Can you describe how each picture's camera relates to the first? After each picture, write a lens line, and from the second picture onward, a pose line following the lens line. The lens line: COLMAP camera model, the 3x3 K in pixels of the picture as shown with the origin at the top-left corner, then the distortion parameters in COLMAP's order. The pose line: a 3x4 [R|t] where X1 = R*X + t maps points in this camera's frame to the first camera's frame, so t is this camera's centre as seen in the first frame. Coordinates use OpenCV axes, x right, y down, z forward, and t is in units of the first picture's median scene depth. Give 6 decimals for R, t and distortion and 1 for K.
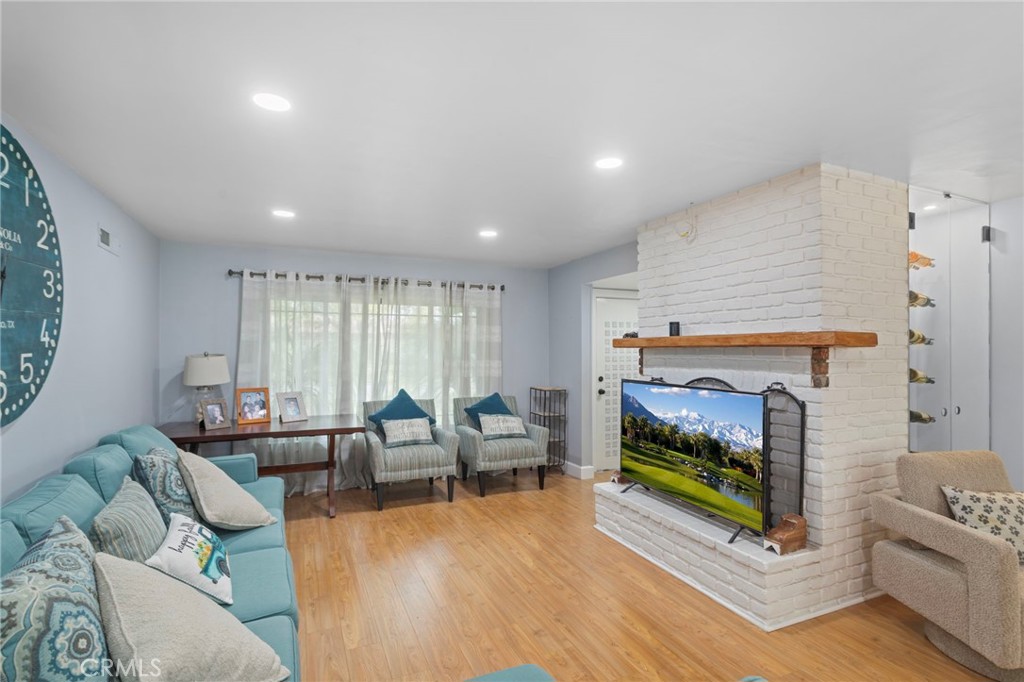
lens RADIAL K [[493.7, 0, 509.3], [0, 493.7, 345.3], [0, 0, 1]] dist [-0.001447, 0.000713]
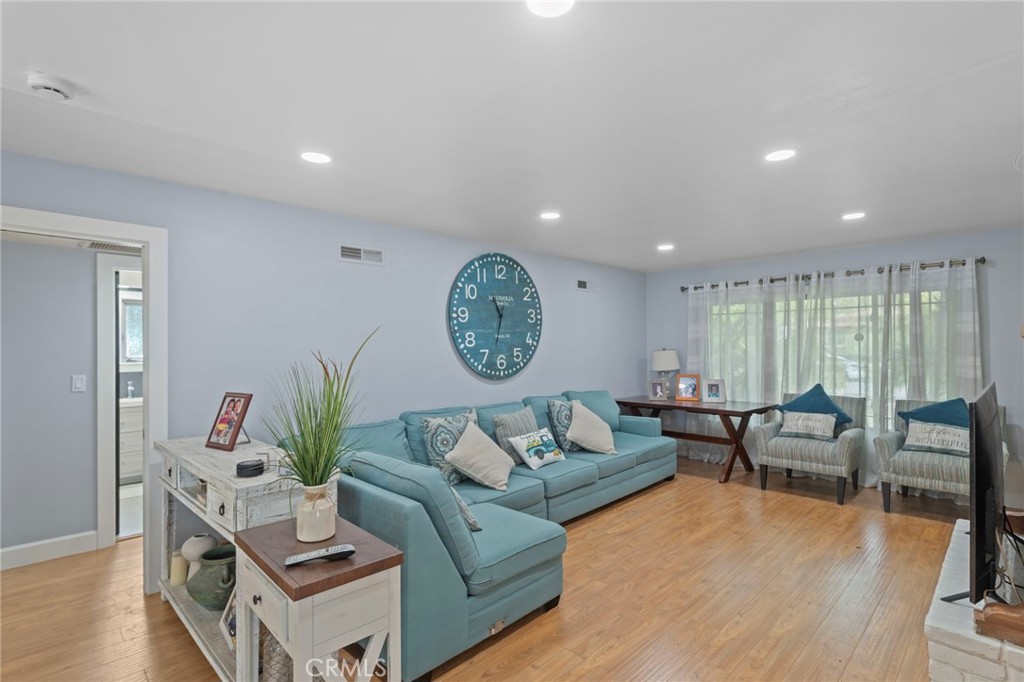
lens RADIAL K [[493.7, 0, 509.3], [0, 493.7, 345.3], [0, 0, 1]] dist [-0.001447, 0.000713]
pose [[0.351897, -0.008506, -0.936000, 0.853562], [0.016191, 0.999864, -0.002999, 0.006739], [0.935899, -0.014100, 0.351987, 0.119596]]
